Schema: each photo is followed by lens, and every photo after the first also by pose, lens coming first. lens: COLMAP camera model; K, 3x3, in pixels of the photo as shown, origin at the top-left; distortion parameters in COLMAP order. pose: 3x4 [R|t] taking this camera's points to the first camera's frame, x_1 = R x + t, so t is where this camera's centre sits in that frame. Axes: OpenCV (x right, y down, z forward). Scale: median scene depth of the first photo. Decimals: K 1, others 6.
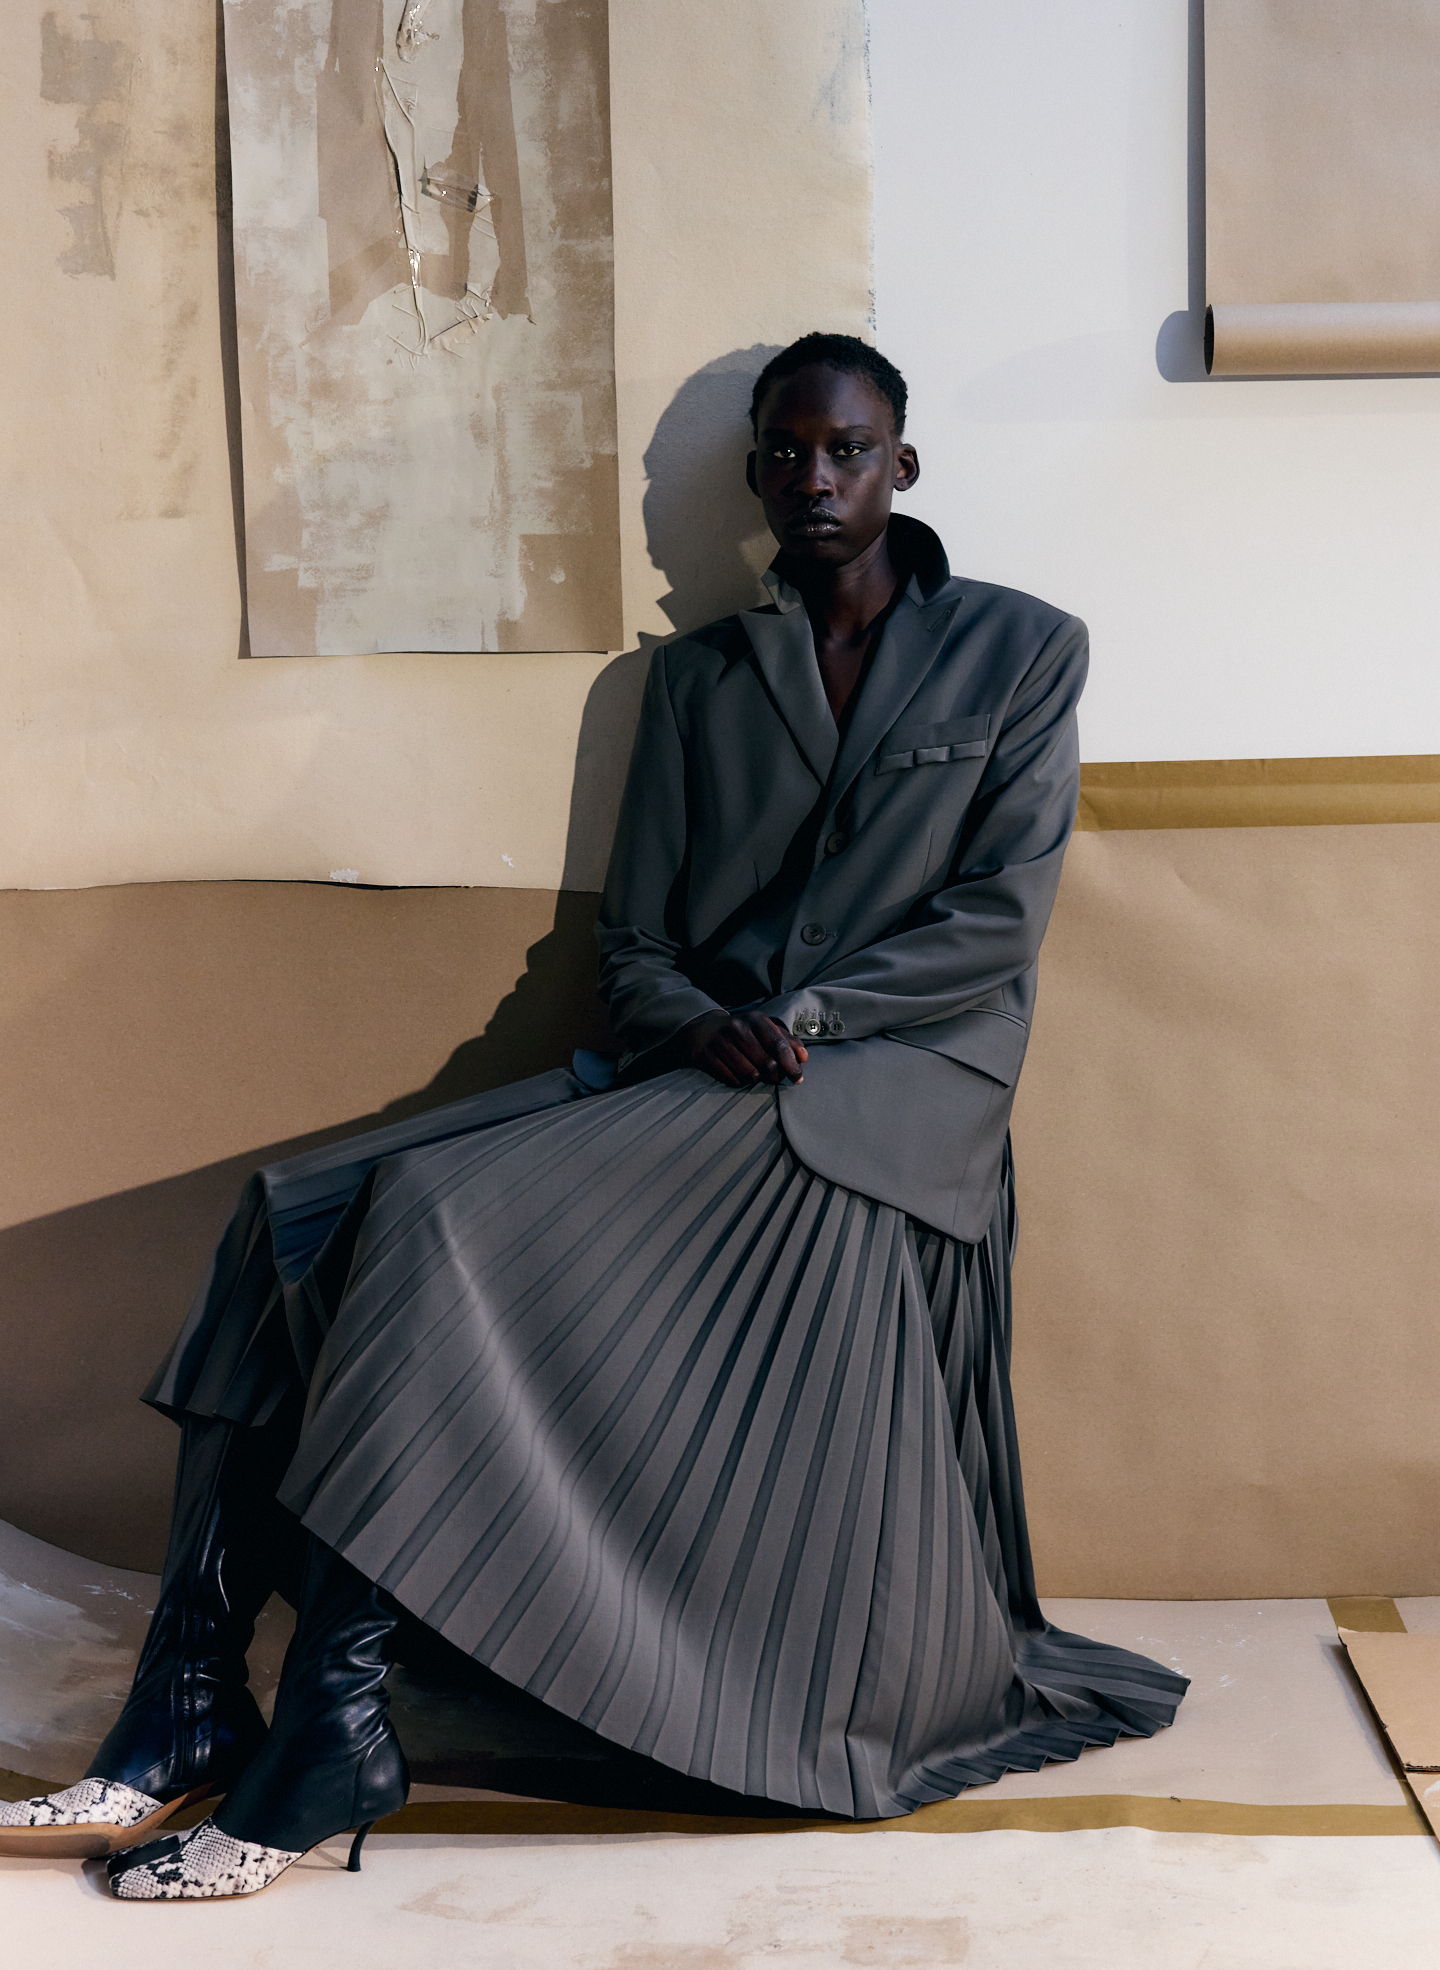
lens RADIAL K [[3465.0, 0, 754.8], [0, 3465.0, 960.3], [0, 0, 1]] dist [0.027585, 0.030480]
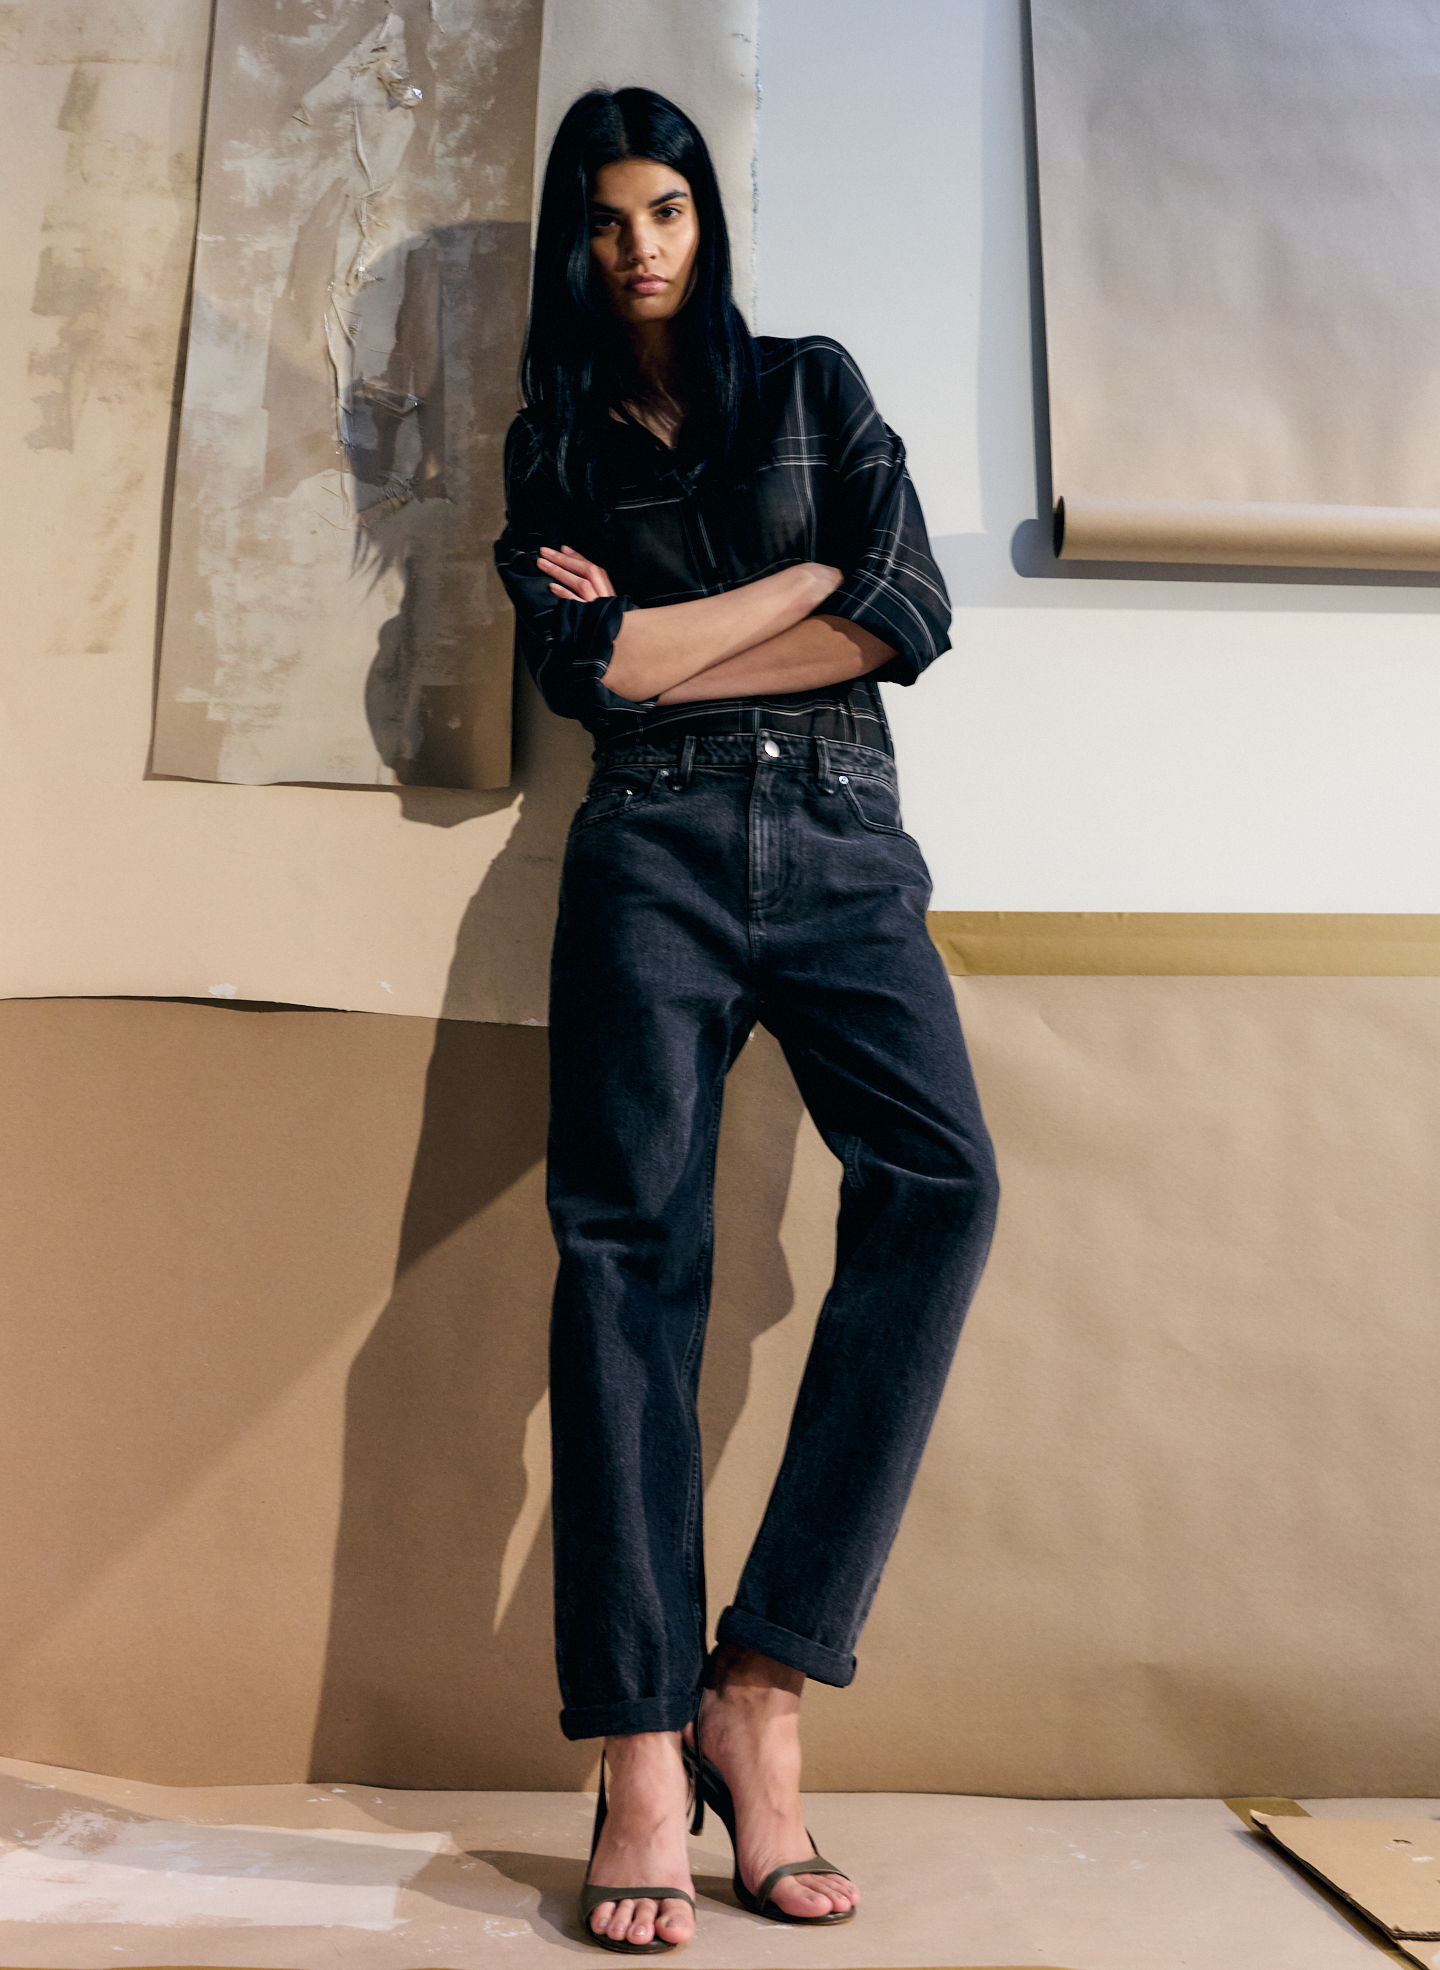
lens RADIAL K [[1942.7, 0, 754.3], [0, 1942.7, 927.1], [0, 0, 1]] dist [-0.078793, 0.086730]
pose [[0.999092, 0.030236, 0.030009, 0.019458], [-0.017359, 0.932267, -0.361355, 0.162654], [-0.038903, 0.360506, 0.931945, 0.472764]]
